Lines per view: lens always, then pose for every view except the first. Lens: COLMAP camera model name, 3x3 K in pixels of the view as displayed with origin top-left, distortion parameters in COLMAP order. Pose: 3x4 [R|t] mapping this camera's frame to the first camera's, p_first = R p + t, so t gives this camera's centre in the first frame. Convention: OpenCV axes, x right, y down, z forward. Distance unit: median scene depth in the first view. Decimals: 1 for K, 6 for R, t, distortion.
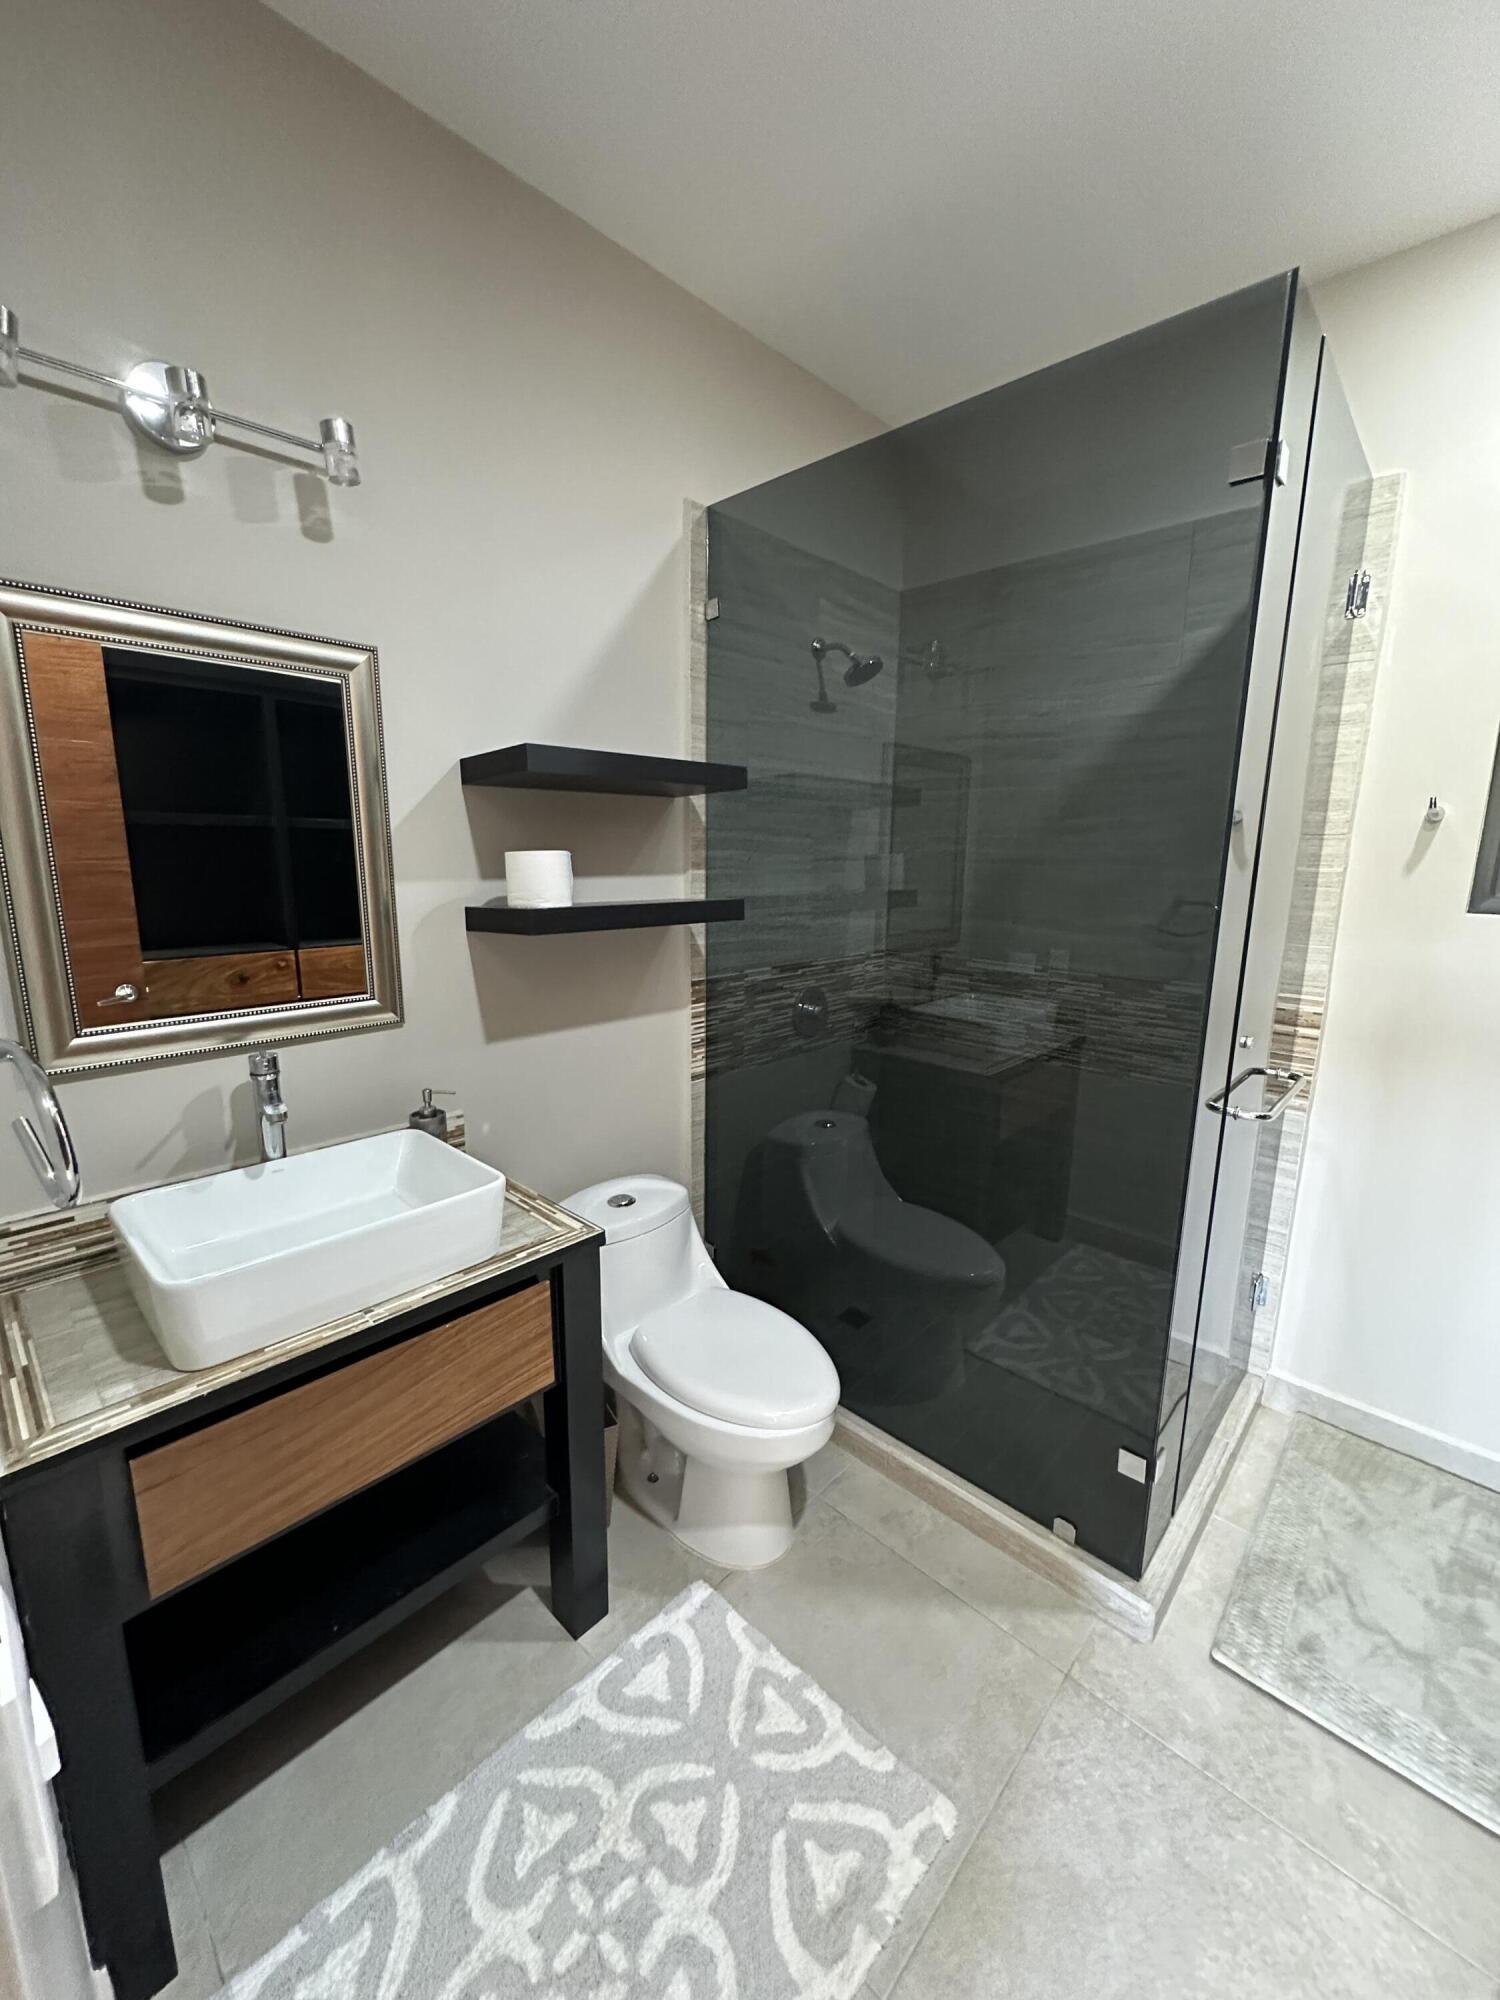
lens RADIAL K [[797.2, 0, 750.0], [0, 797.2, 1000.0], [0, 0, 1]] dist [-0.002216, 0.000181]
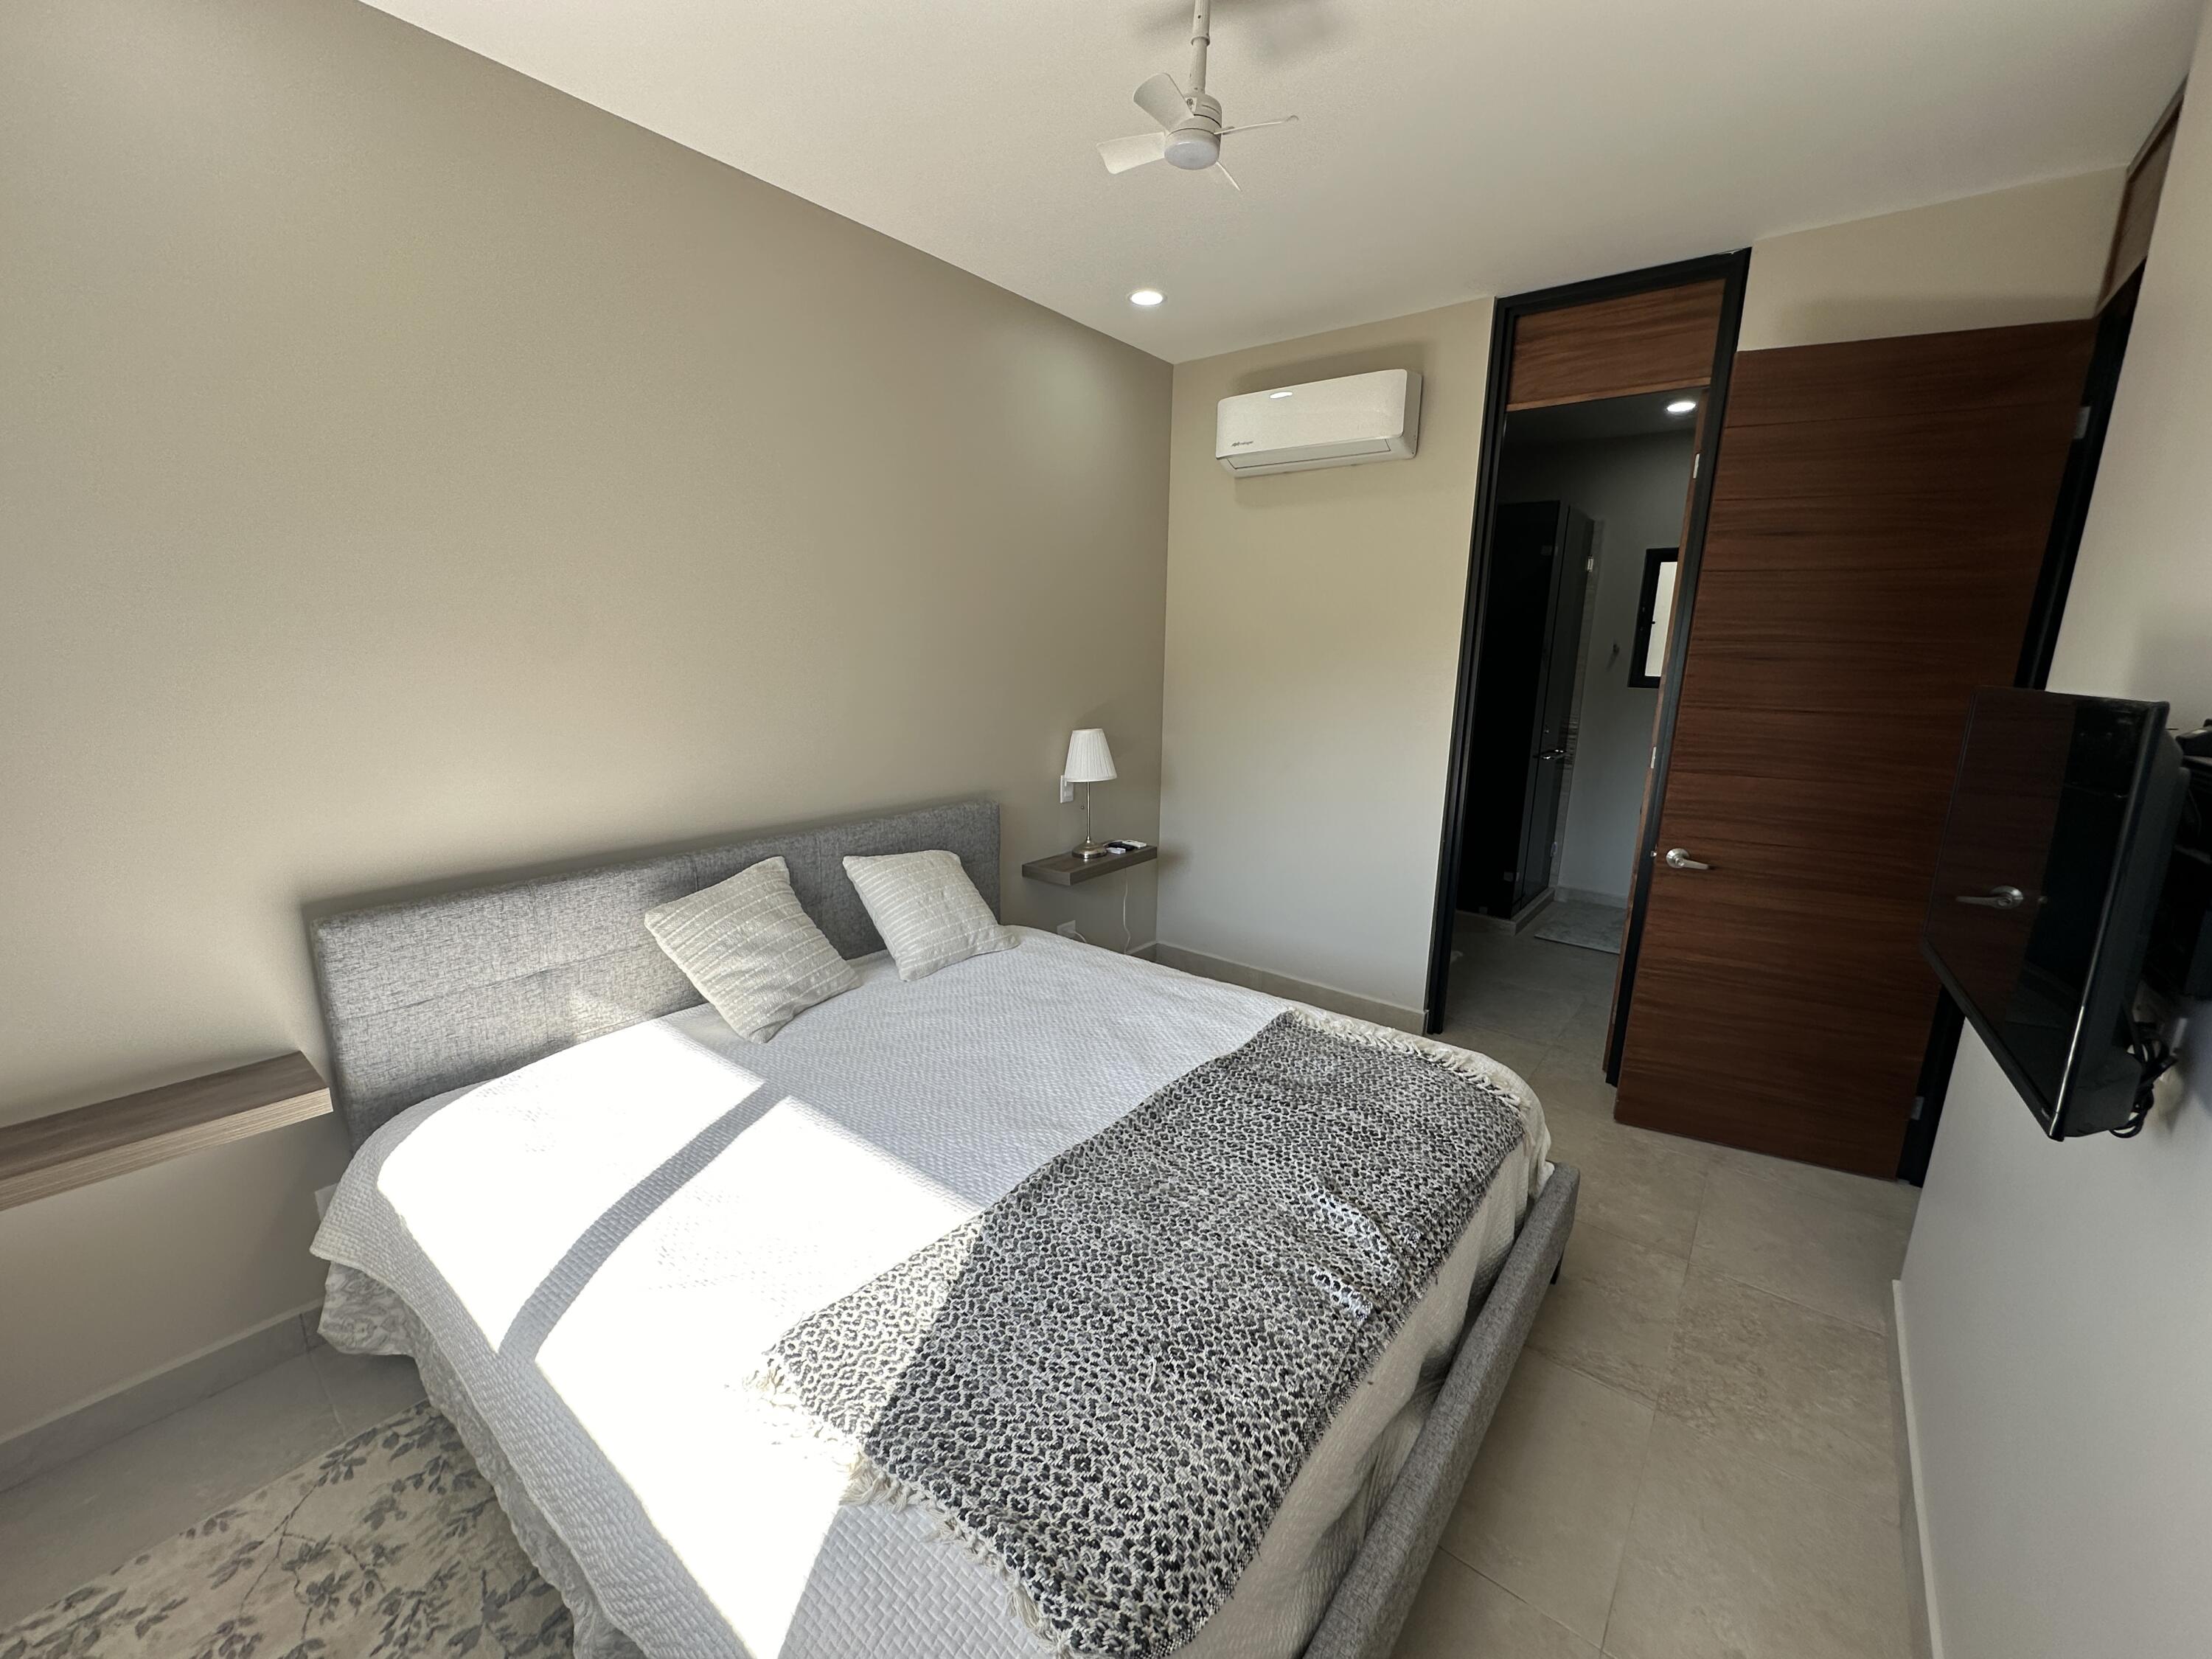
lens RADIAL K [[881.7, 0, 1106.0], [0, 881.7, 829.5], [0, 0, 1]] dist [-0.002216, 0.000181]
pose [[0.996421, -0.005546, 0.084351, -1.054105], [0.003629, 0.999732, 0.022860, 0.290803], [-0.084455, -0.022472, 0.996174, -1.746204]]
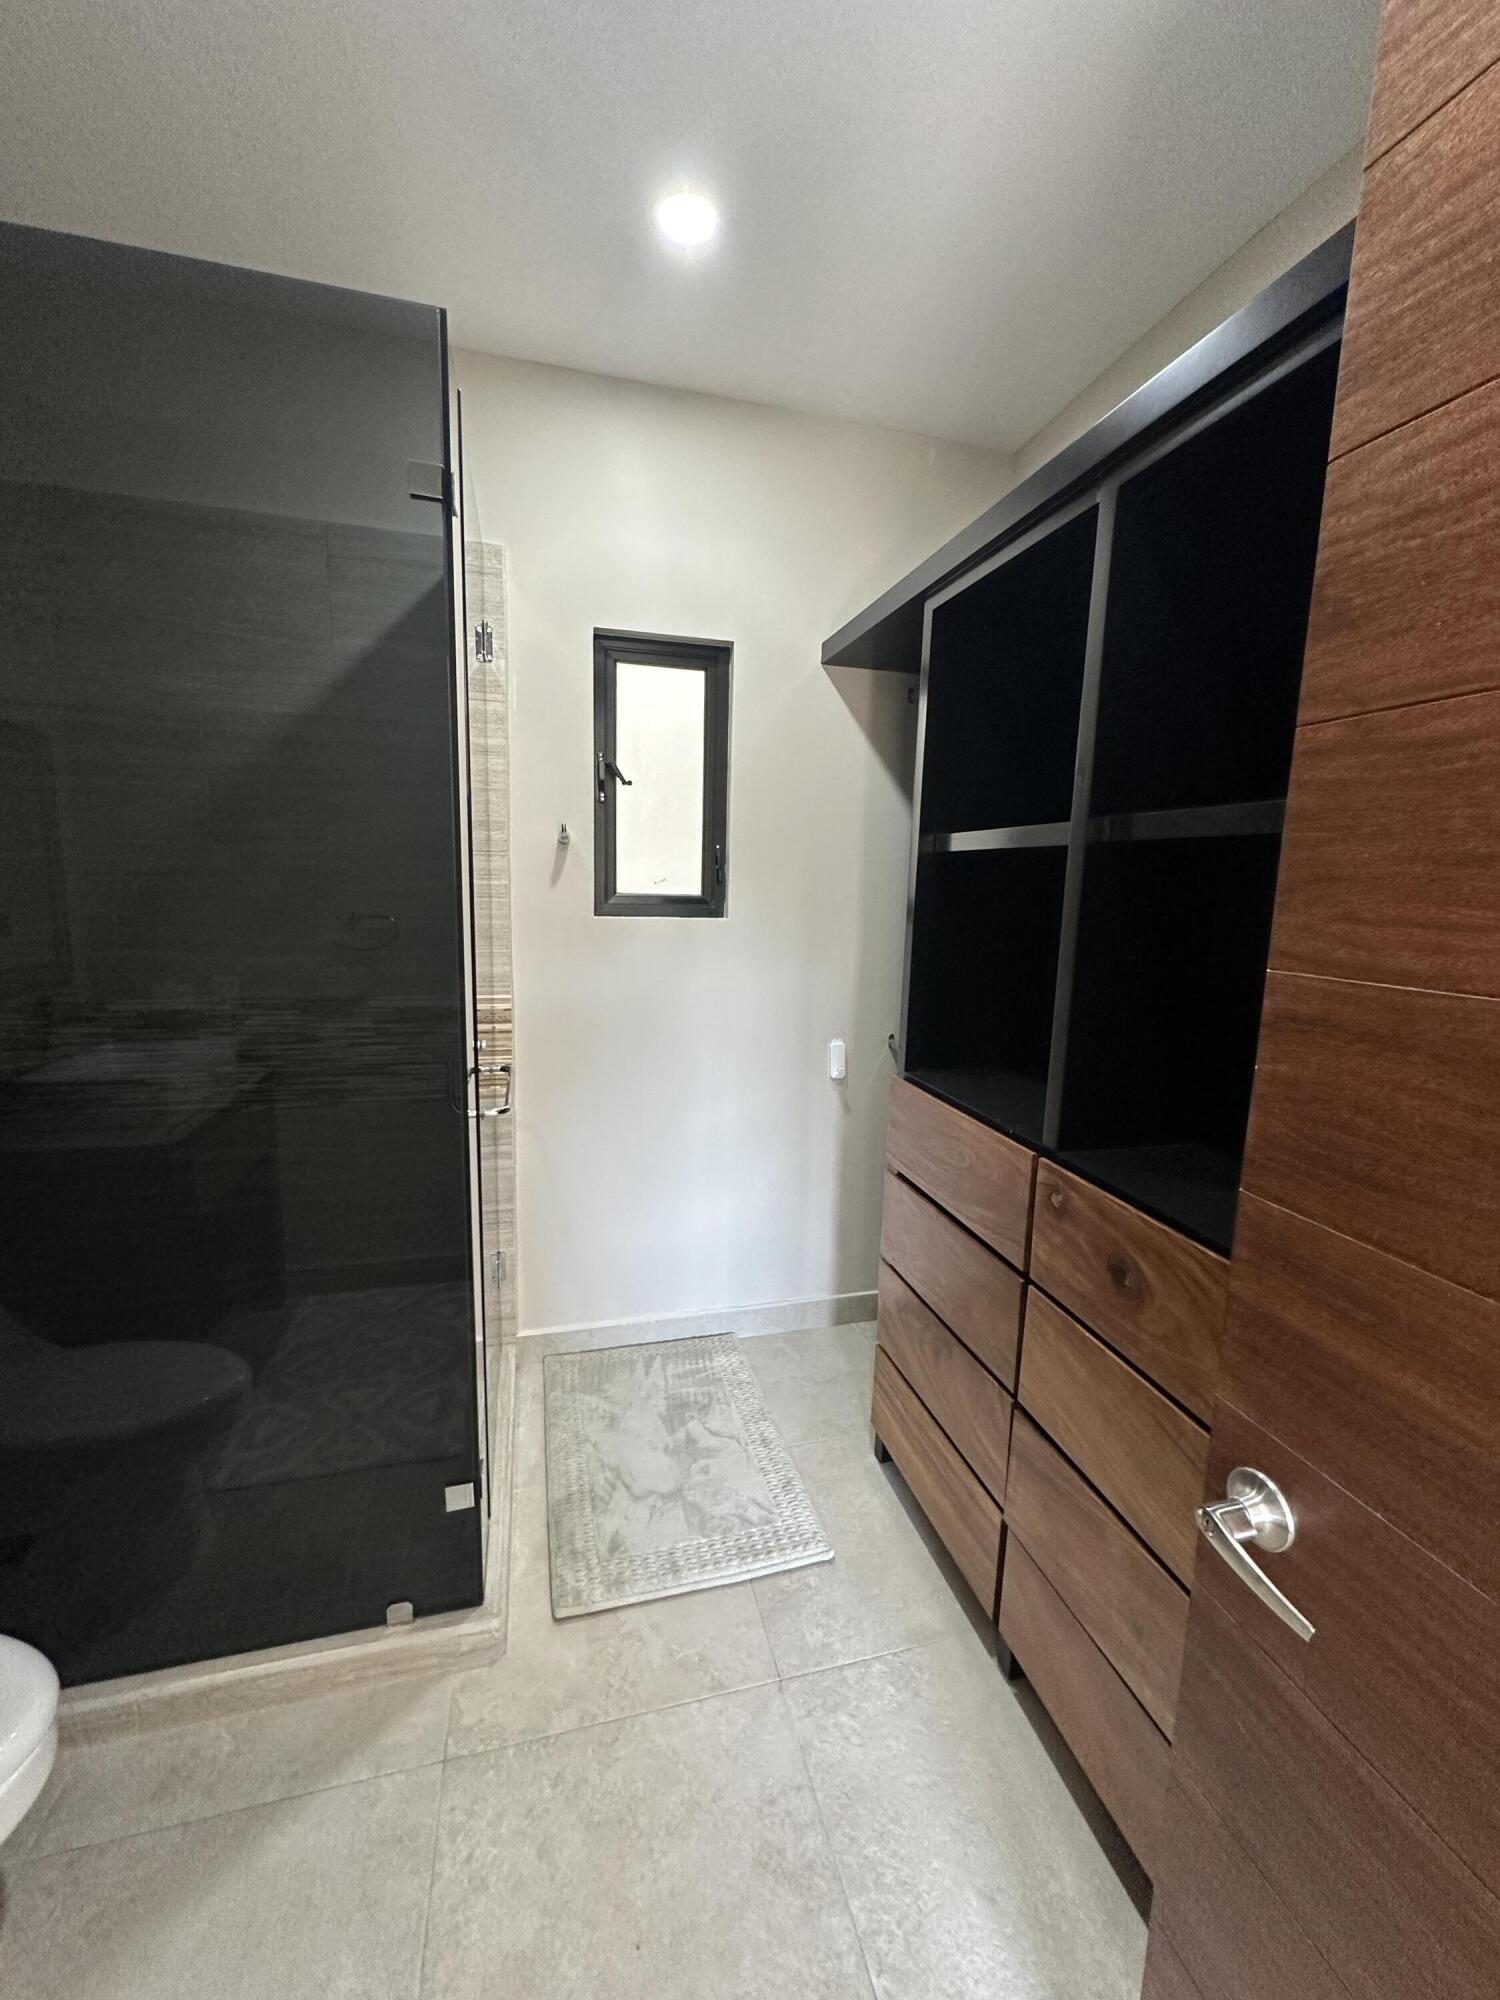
lens RADIAL K [[797.2, 0, 750.0], [0, 797.2, 1000.0], [0, 0, 1]] dist [-0.002216, 0.000181]
pose [[0.525735, -0.125555, 0.841332, -0.061727], [0.139592, 0.988373, 0.060270, -0.017529], [-0.839117, 0.085757, 0.537149, 0.111742]]
